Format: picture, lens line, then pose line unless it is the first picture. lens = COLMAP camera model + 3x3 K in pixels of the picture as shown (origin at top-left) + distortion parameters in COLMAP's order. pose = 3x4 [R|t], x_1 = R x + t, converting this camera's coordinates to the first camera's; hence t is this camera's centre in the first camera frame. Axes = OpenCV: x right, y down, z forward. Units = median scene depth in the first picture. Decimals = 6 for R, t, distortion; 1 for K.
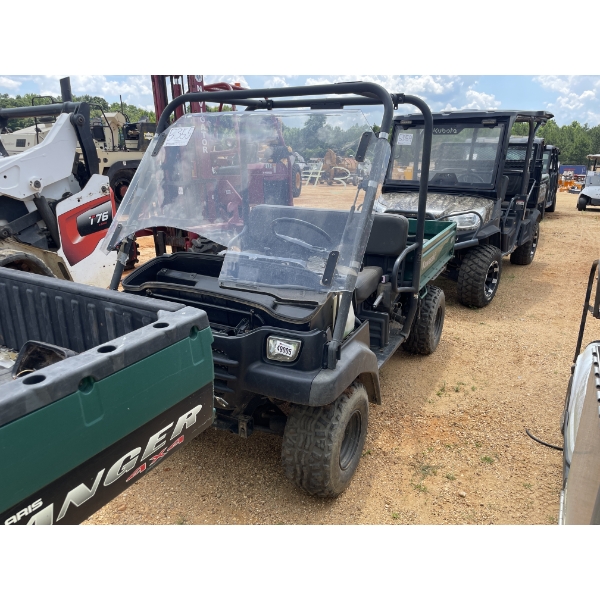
lens RADIAL K [[449.3, 0, 300.0], [0, 449.3, 300.0], [0, 0, 1]] dist [0.052643, -0.070522]
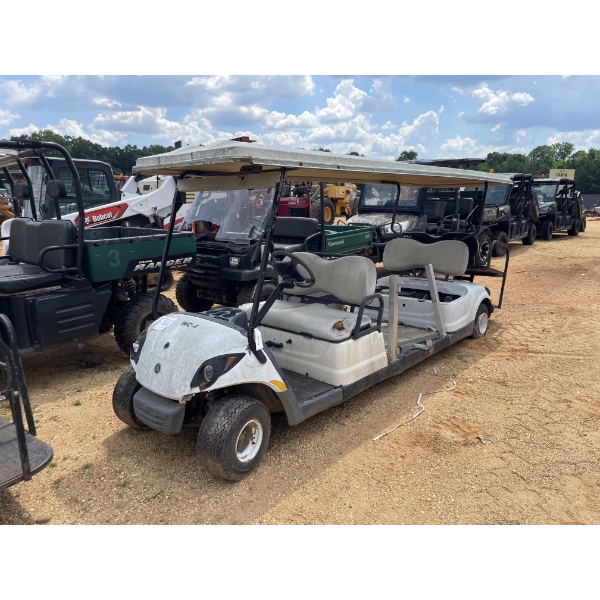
lens RADIAL K [[449.3, 0, 300.0], [0, 449.3, 300.0], [0, 0, 1]] dist [0.052643, -0.070522]
pose [[0.978701, 0.025403, -0.203715, 0.296984], [-0.041002, 0.996509, -0.072720, 0.170699], [0.201157, 0.079524, 0.976326, -0.506399]]
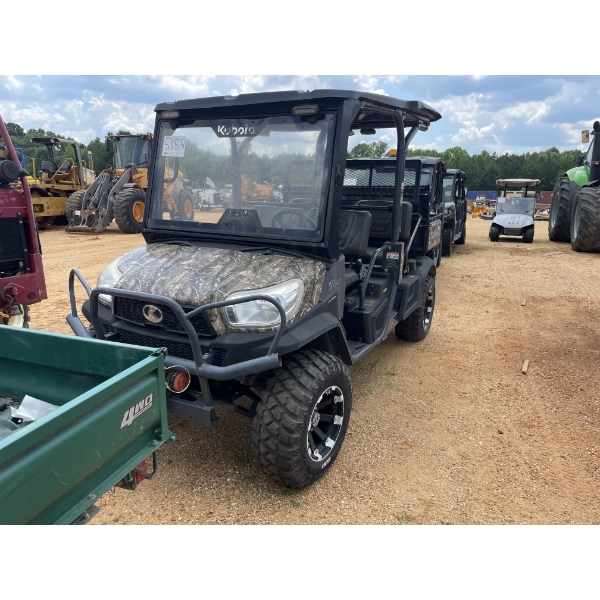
lens RADIAL K [[446.7, 0, 297.8], [0, 446.7, 287.0], [0, 0, 1]] dist [0.069590, -0.000874]
pose [[0.990354, -0.030803, 0.135092, 0.277020], [0.041667, 0.996056, -0.078340, -0.130403], [-0.132146, 0.083214, 0.987731, 0.430089]]
